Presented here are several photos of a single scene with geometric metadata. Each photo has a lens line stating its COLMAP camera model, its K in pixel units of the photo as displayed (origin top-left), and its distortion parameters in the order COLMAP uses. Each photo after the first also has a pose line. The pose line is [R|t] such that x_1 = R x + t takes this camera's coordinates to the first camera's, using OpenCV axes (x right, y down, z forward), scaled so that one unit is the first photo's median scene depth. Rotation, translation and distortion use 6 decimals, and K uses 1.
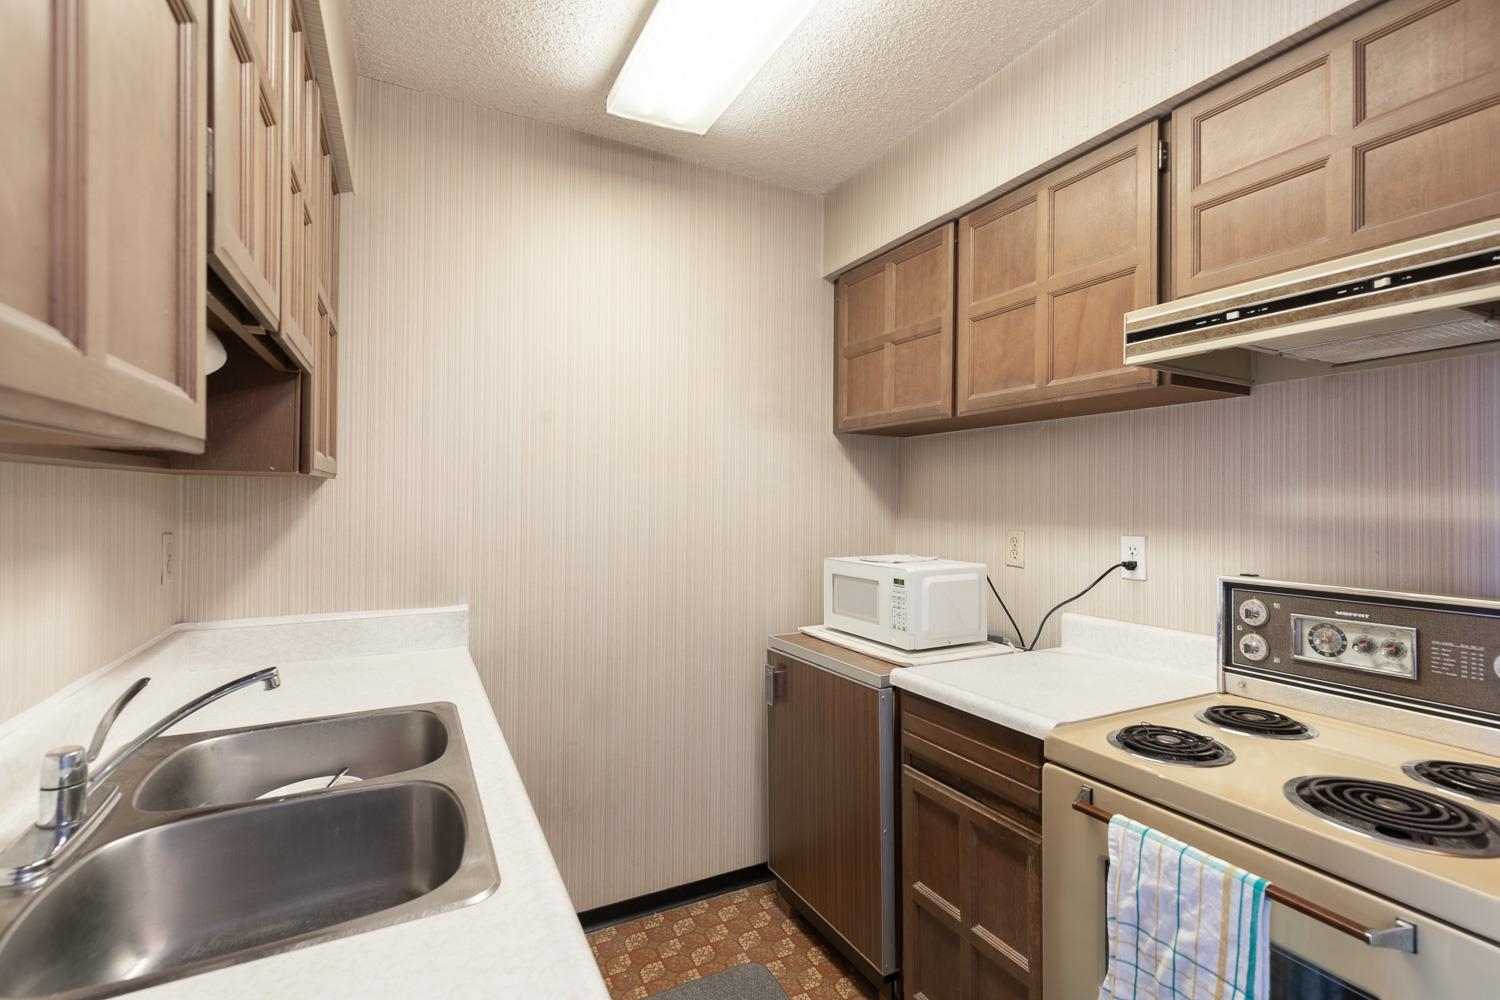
lens RADIAL K [[684.2, 0, 772.3], [0, 684.2, 500.6], [0, 0, 1]] dist [0.009450, -0.000678]
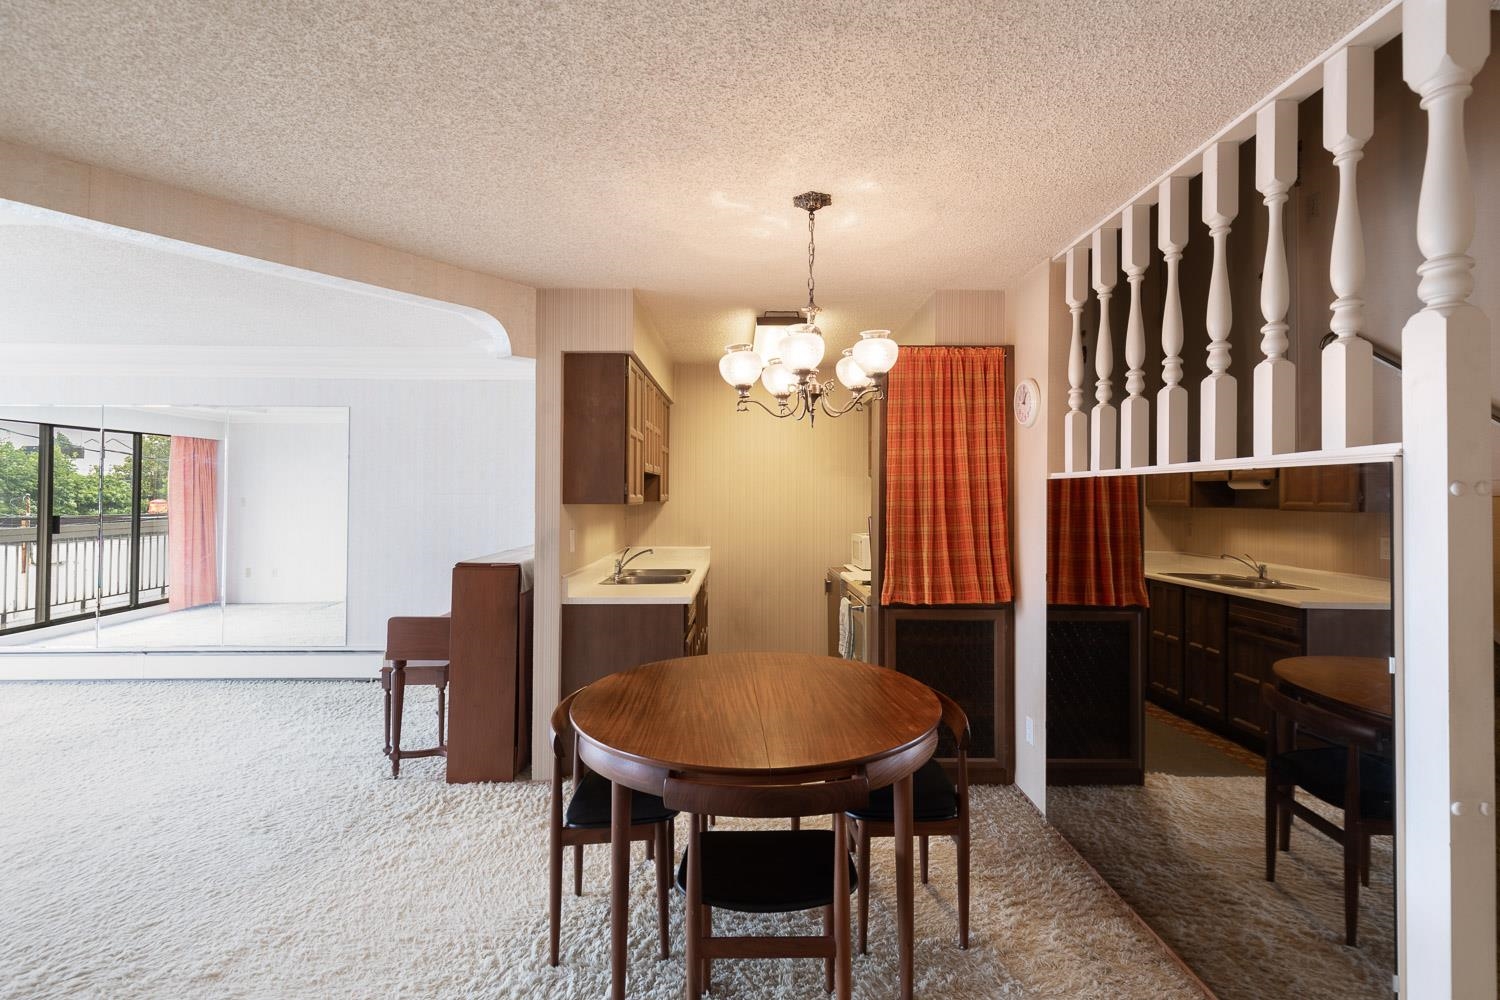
lens RADIAL K [[684.2, 0, 749.7], [0, 684.2, 488.3], [0, 0, 1]] dist [0.009450, -0.000678]
pose [[0.890282, -0.008543, -0.455330, 0.985114], [-0.000643, 0.999799, -0.020016, -0.027365], [0.455410, 0.018113, 0.890098, -1.416712]]
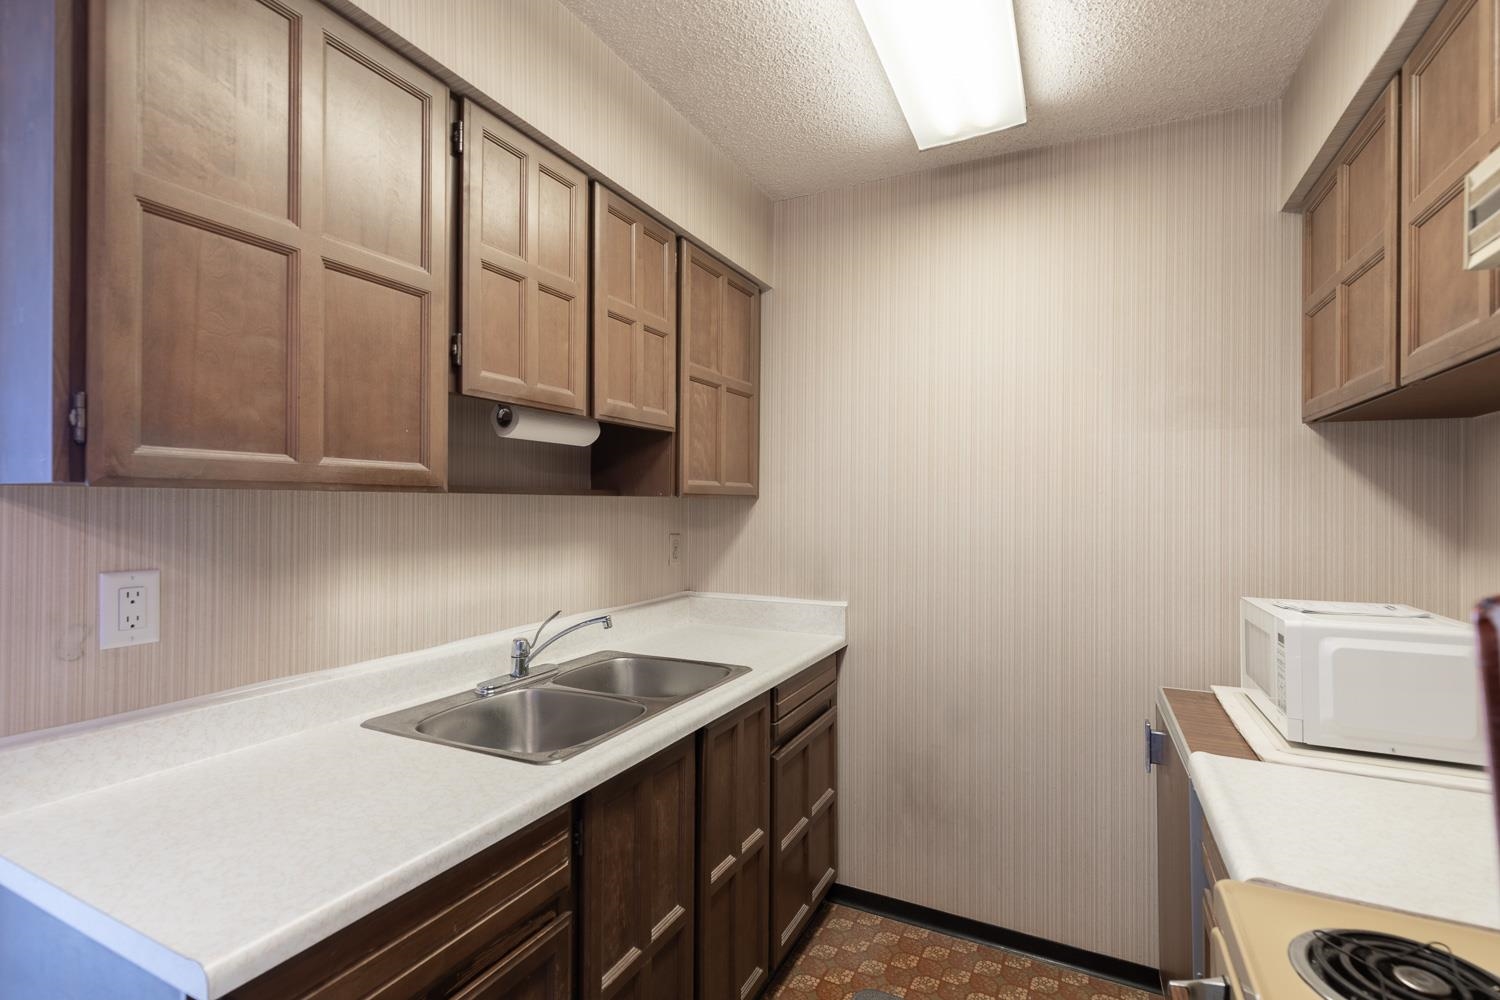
lens RADIAL K [[684.2, 0, 757.2], [0, 684.2, 500.6], [0, 0, 1]] dist [0.009450, -0.000678]
pose [[0.592253, -0.009723, -0.805693, 0.447844], [-0.007473, 0.999818, -0.017559, -0.003406], [0.805717, 0.016420, 0.592072, 0.173618]]
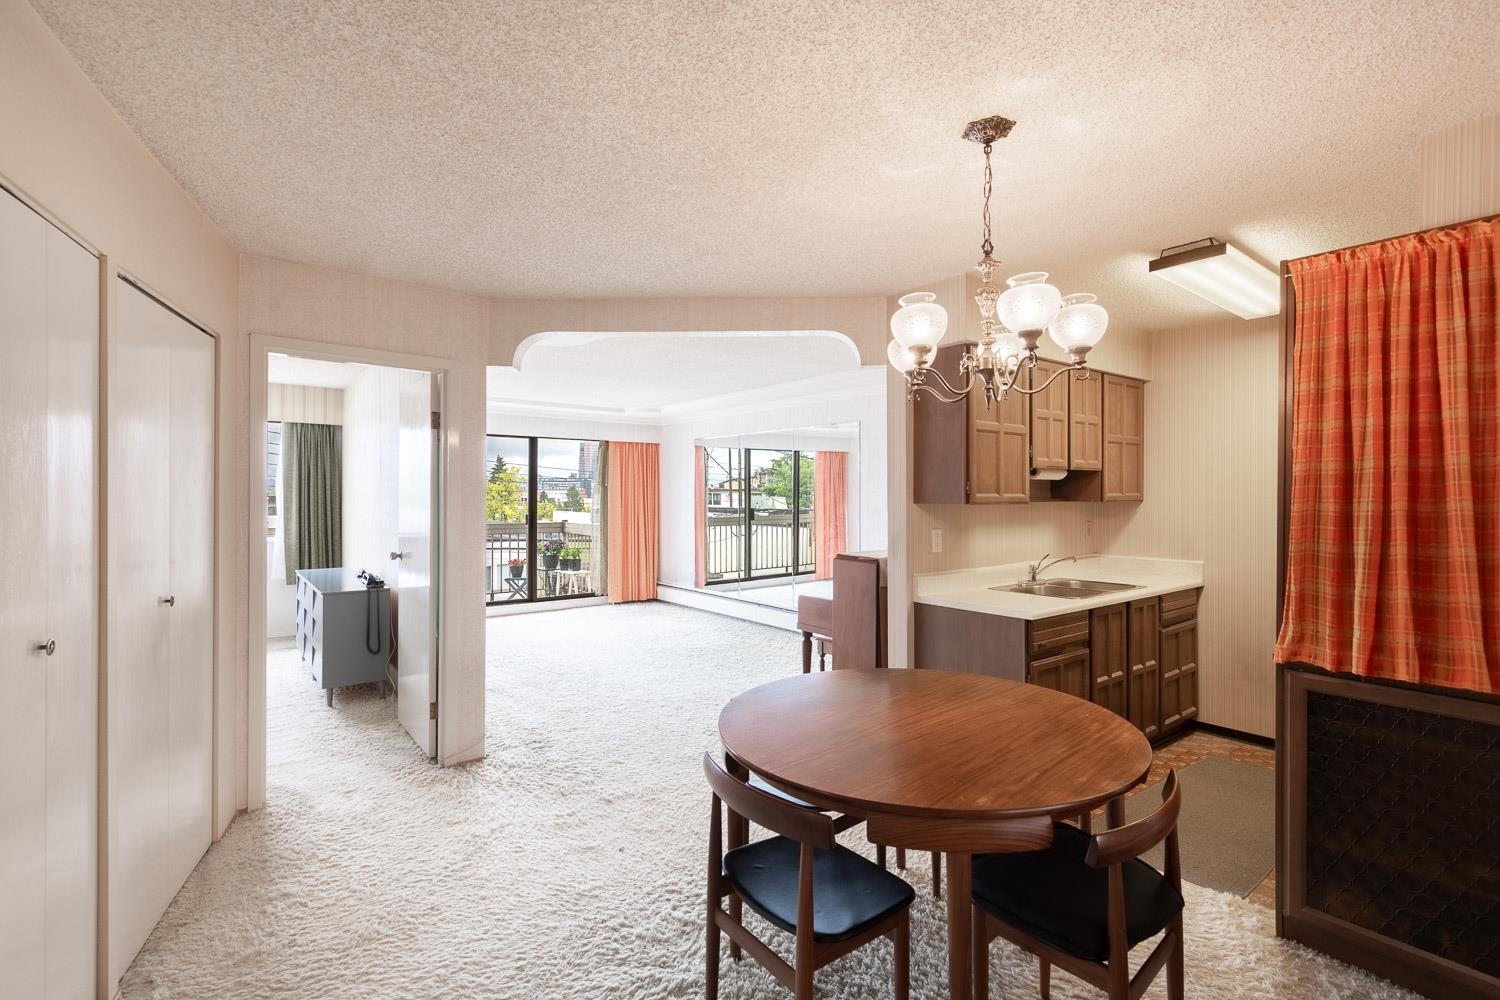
lens RADIAL K [[684.2, 0, 748.8], [0, 684.2, 494.6], [0, 0, 1]] dist [0.009450, -0.000678]
pose [[0.169693, -0.005903, -0.985479, 1.465138], [-0.007353, 0.999947, -0.007256, -0.028023], [0.985470, 0.008478, 0.169641, -0.769362]]
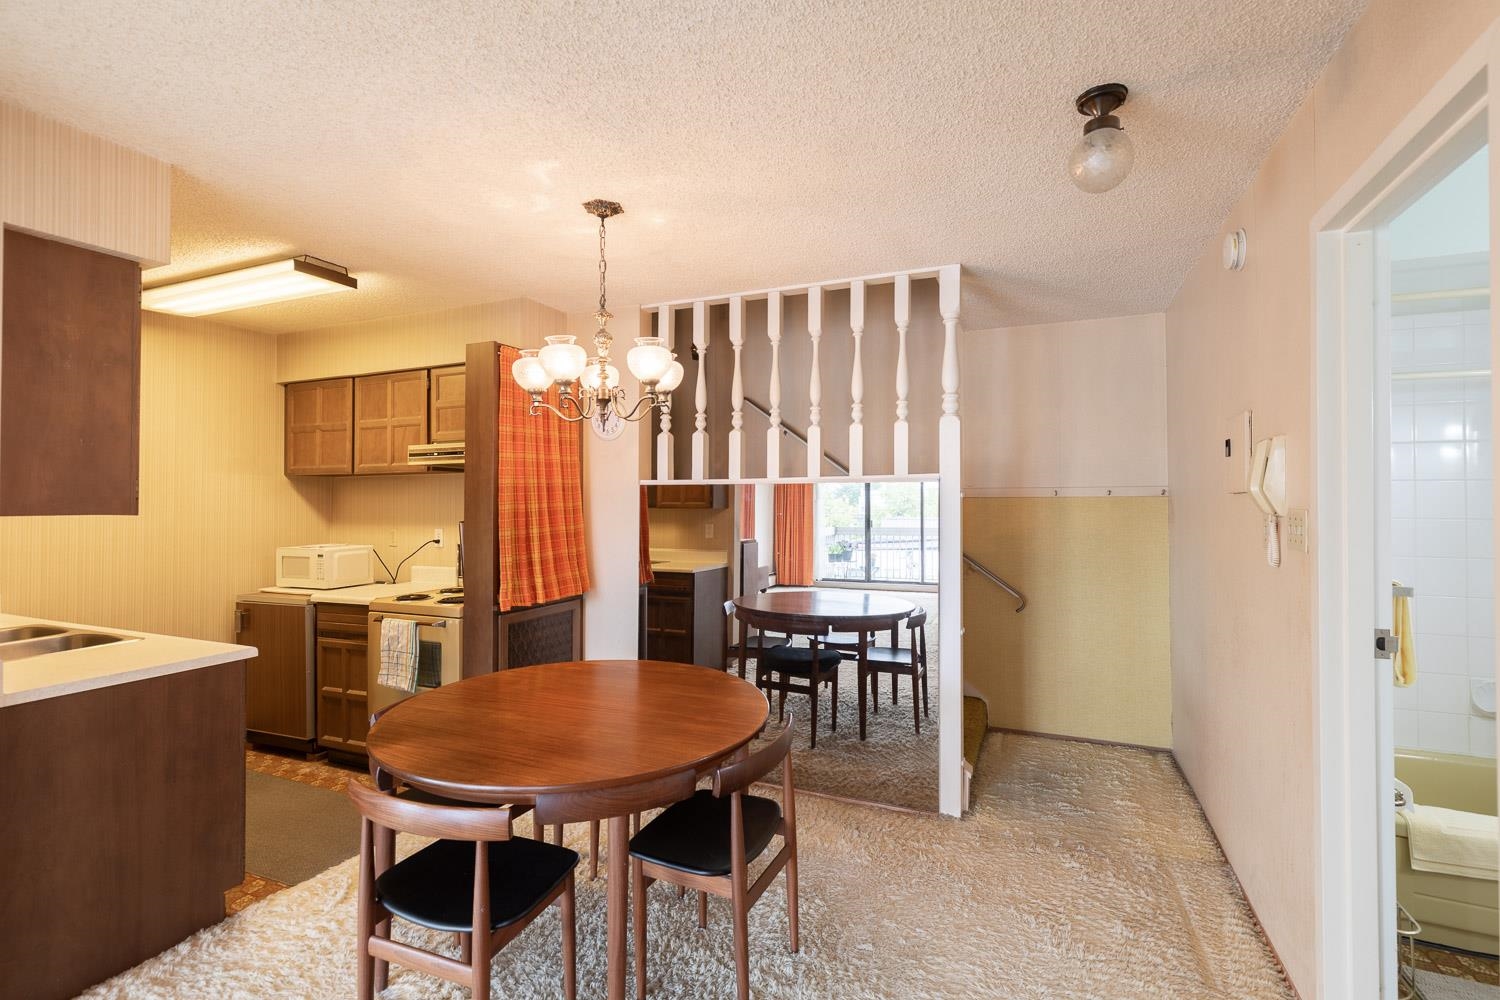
lens RADIAL K [[684.2, 0, 755.6], [0, 684.2, 495.6], [0, 0, 1]] dist [0.009450, -0.000678]
pose [[0.790047, -0.001087, 0.613046, -0.042616], [0.008084, 0.999930, -0.008645, -0.031452], [-0.612994, 0.011785, 0.790000, -1.428304]]
